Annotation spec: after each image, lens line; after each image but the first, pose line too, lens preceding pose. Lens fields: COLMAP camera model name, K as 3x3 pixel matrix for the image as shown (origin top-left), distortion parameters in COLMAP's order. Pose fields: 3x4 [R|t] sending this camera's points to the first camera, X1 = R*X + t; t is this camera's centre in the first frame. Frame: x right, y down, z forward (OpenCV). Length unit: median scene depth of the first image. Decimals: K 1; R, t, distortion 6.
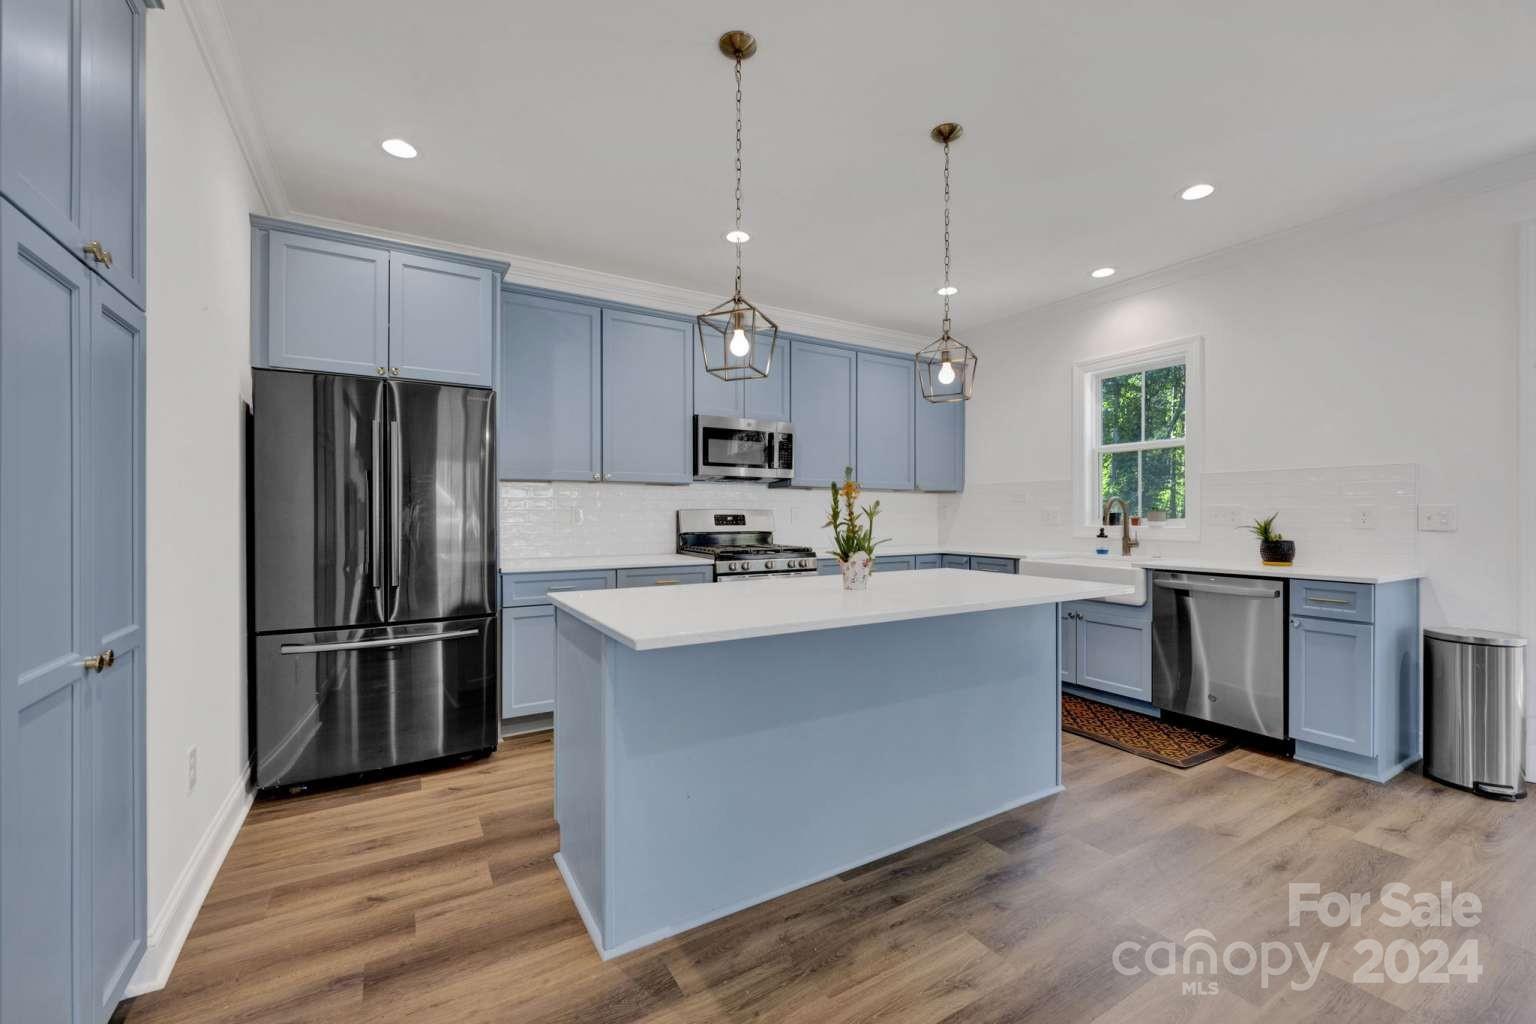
lens RADIAL K [[619.2, 0, 768.0], [0, 619.2, 512.0], [0, 0, 1]] dist [0.000157, 0.000001]
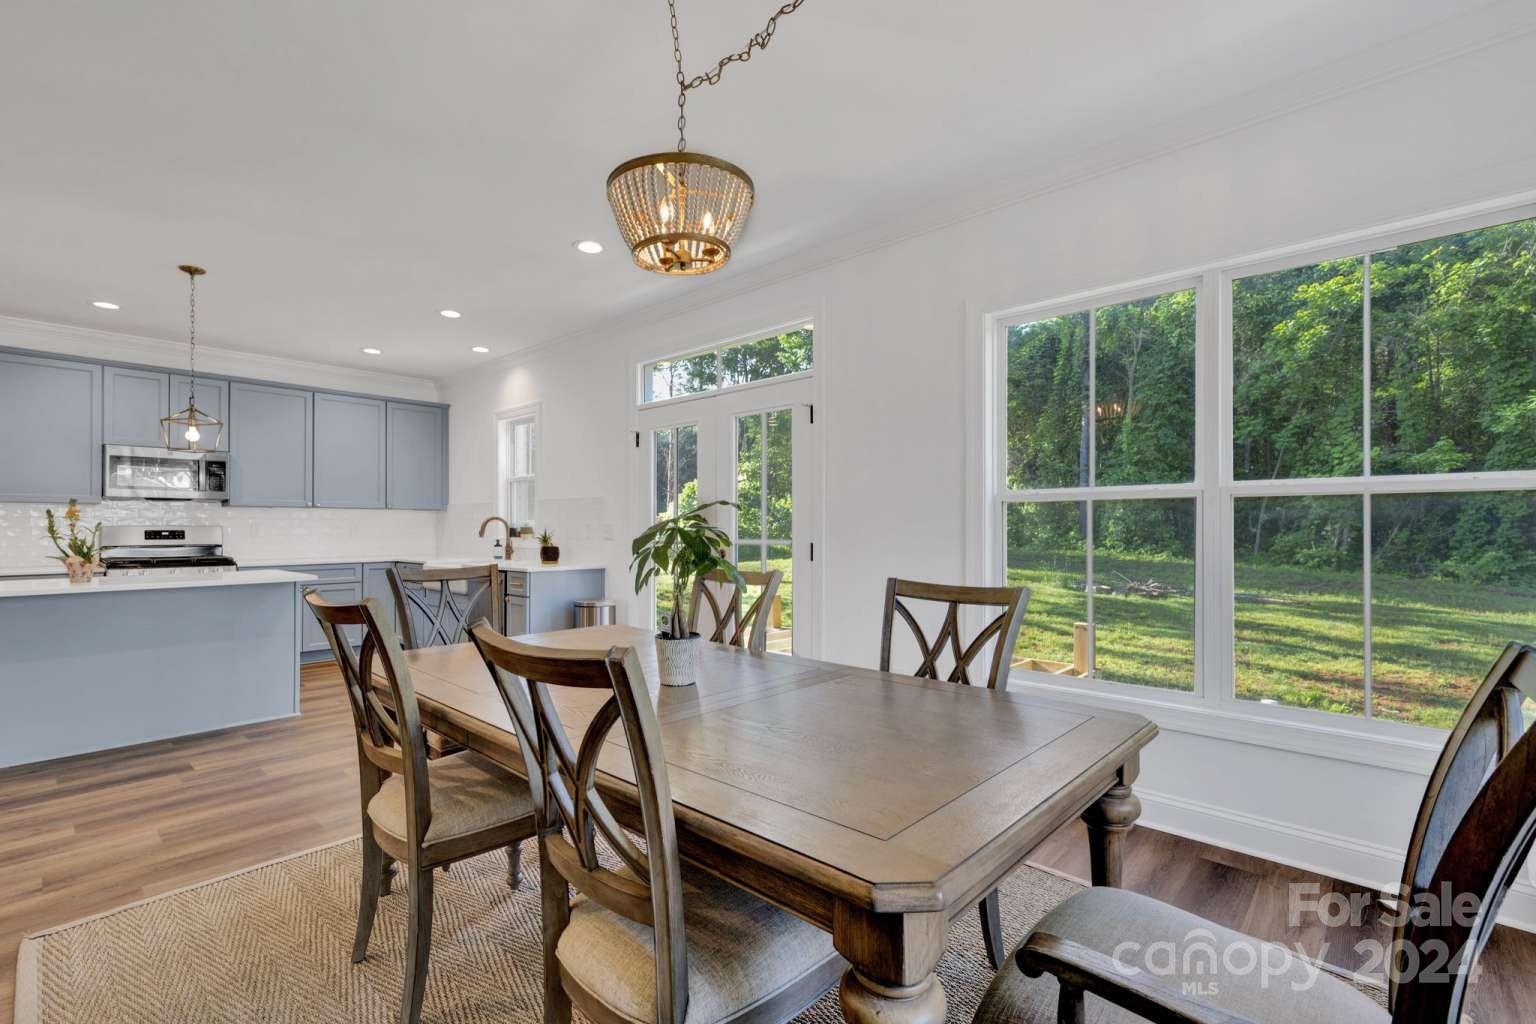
lens RADIAL K [[673.7, 0, 772.6], [0, 673.7, 518.0], [0, 0, 1]] dist [0.000701, 0.000251]
pose [[0.955372, 0.000749, 0.295404, 0.688732], [0.001875, 0.999961, -0.008601, -0.005297], [-0.295399, 0.008771, 0.955334, -0.563226]]
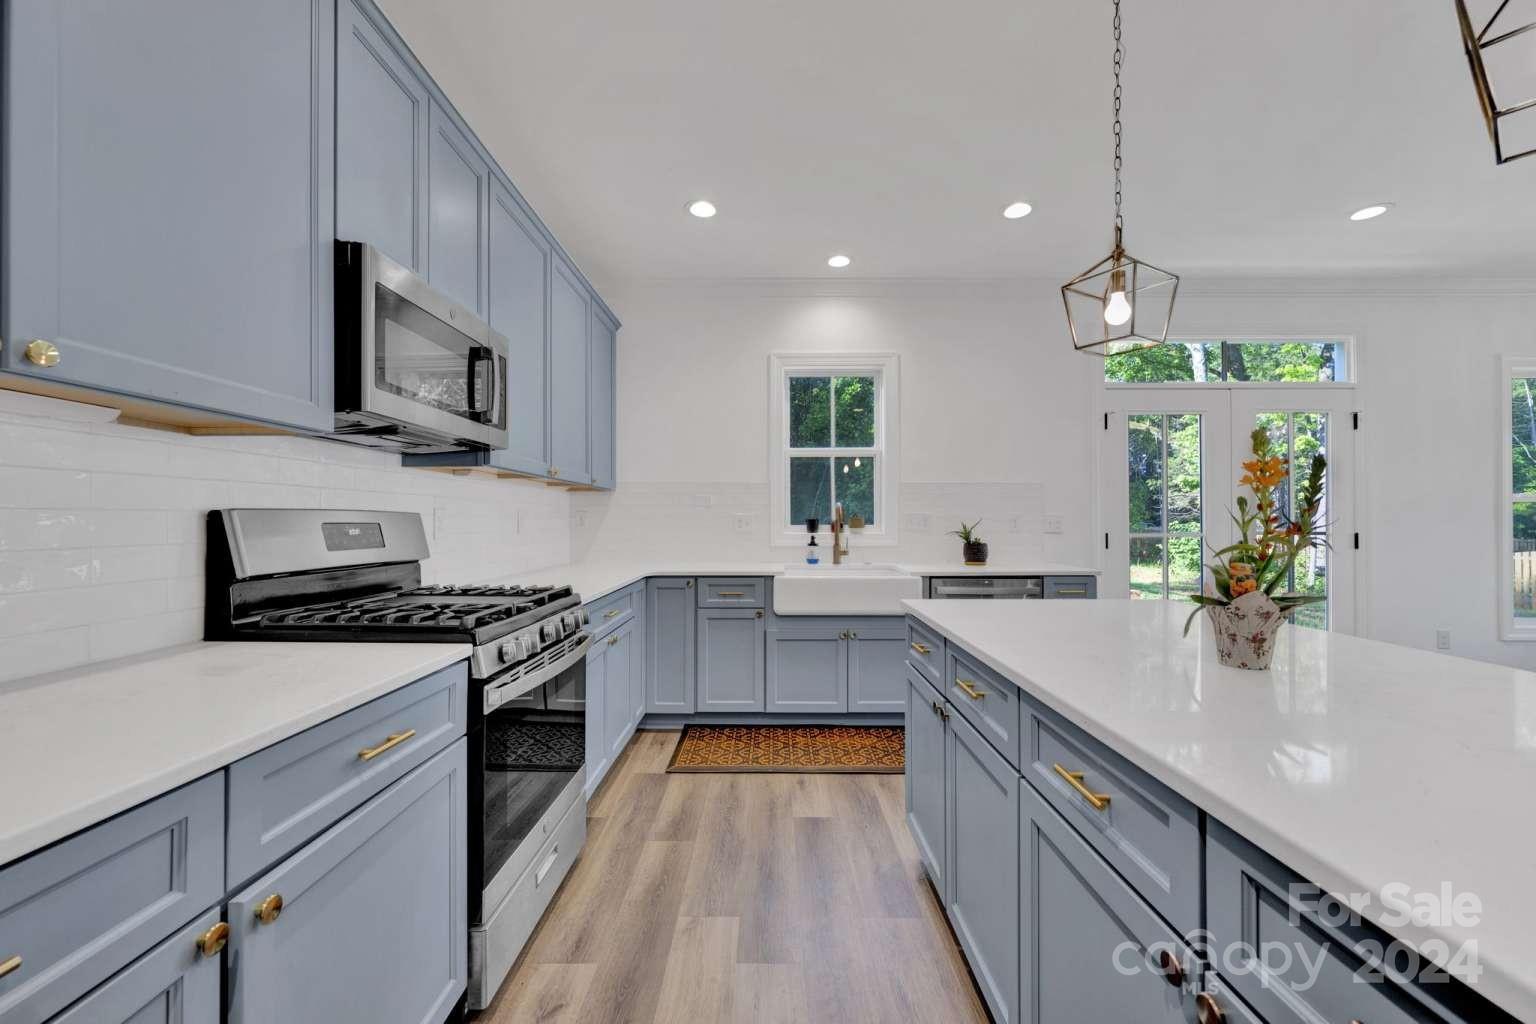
lens RADIAL K [[601.3, 0, 760.8], [0, 601.3, 522.0], [0, 0, 1]] dist [-0.001842, -0.000092]
pose [[0.524695, -0.003051, 0.851285, -0.278155], [-0.002097, 0.999986, 0.004876, 0.000829], [-0.851288, -0.004343, 0.524681, 0.602112]]
